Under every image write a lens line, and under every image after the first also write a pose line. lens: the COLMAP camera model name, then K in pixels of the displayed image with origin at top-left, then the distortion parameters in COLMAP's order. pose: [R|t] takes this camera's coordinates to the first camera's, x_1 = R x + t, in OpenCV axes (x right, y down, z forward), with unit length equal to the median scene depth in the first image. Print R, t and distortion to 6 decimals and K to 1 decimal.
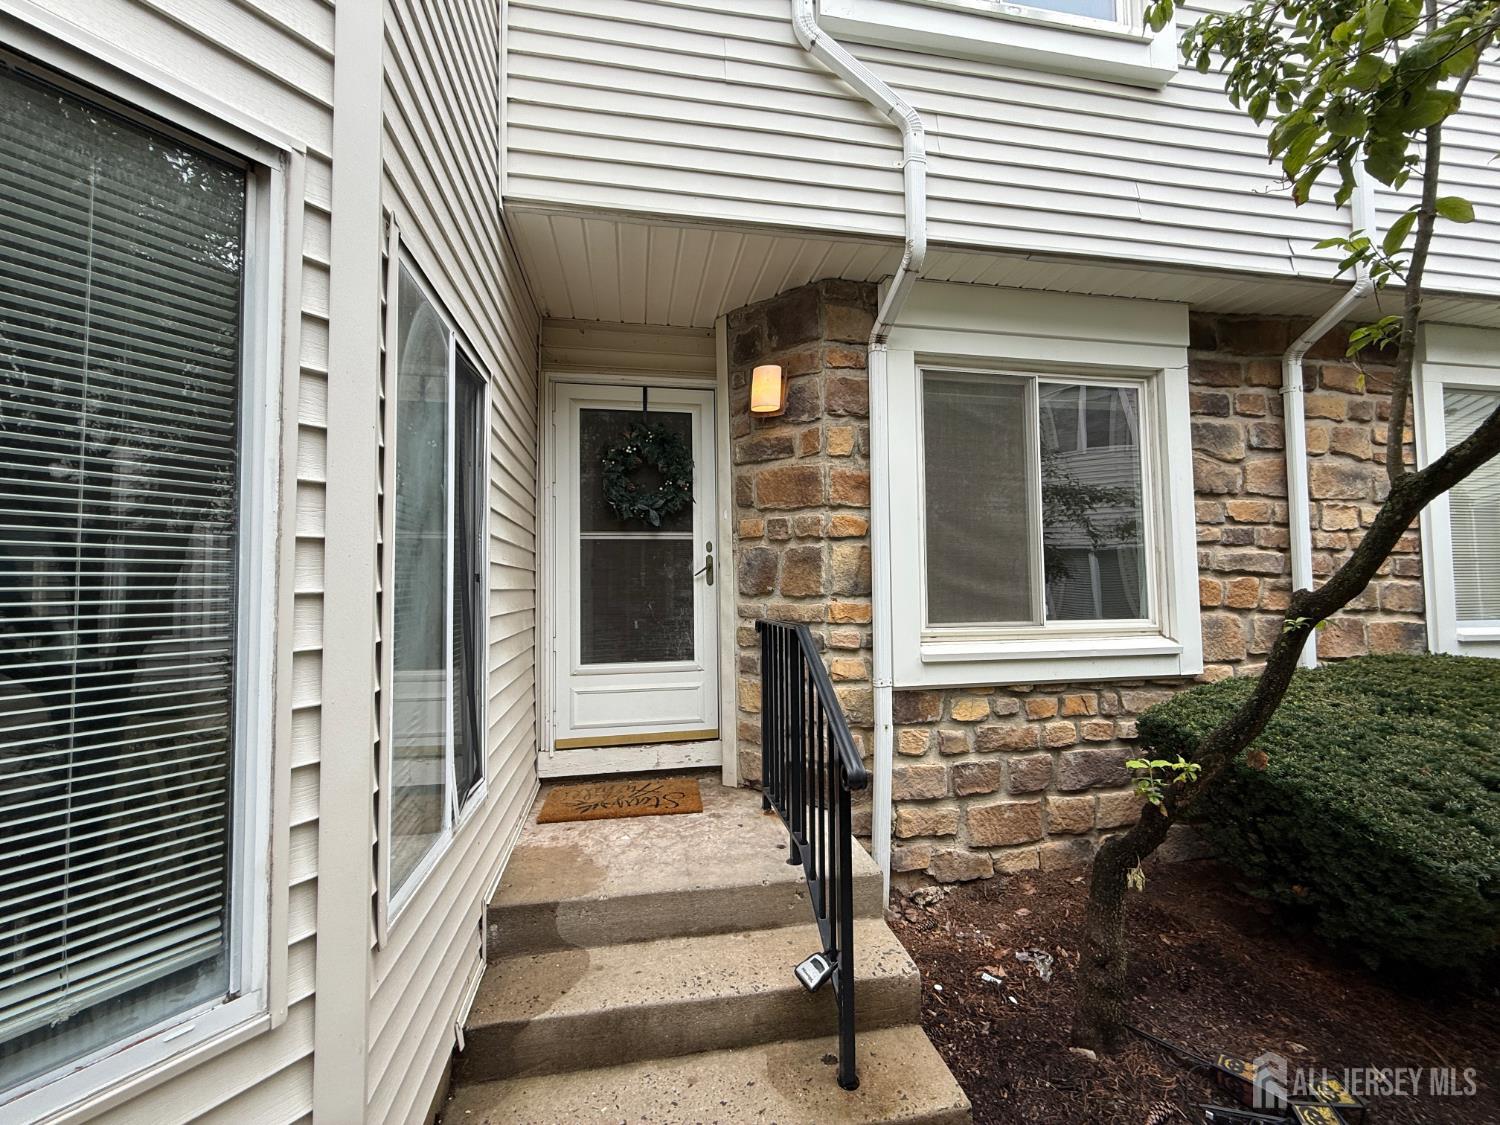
lens RADIAL K [[599.6, 0, 743.5], [0, 599.6, 559.1], [0, 0, 1]] dist [0.001305, -0.002589]
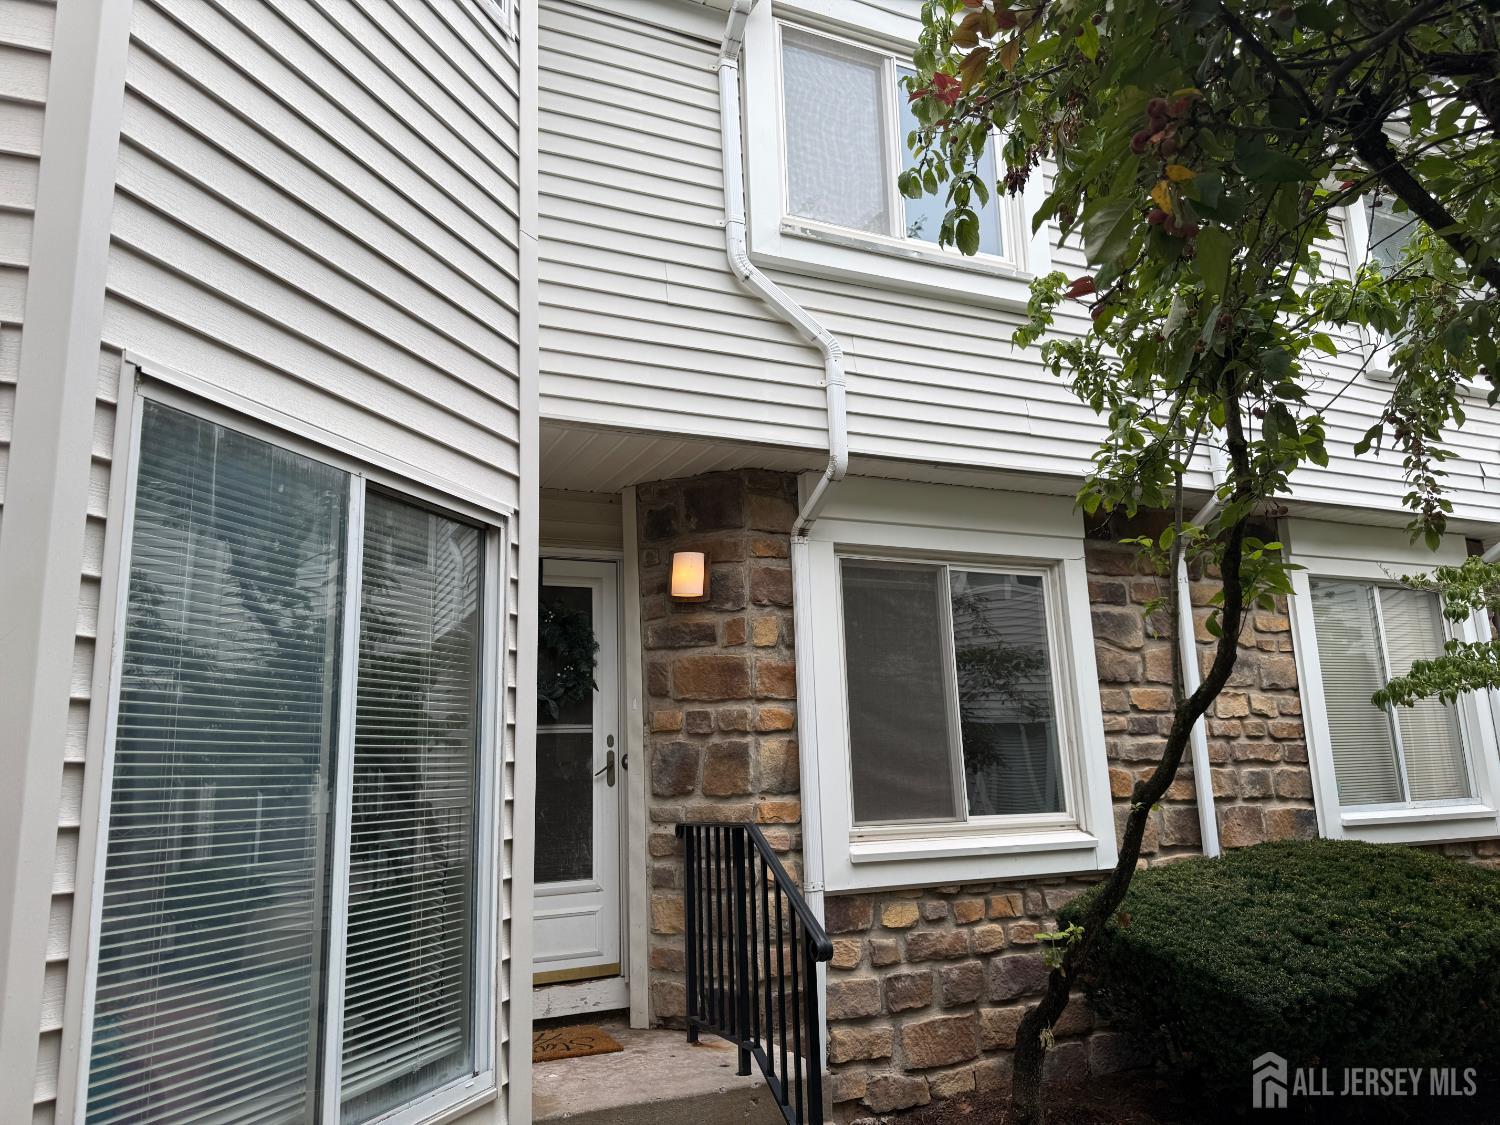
lens RADIAL K [[1073.2, 0, 741.5], [0, 1073.2, 553.8], [0, 0, 1]] dist [0.056059, -0.047211]
pose [[0.968613, 0.028922, 0.246885, -0.300150], [0.011810, 0.986732, -0.161930, -0.037769], [-0.248292, 0.159763, 0.955420, -0.655477]]
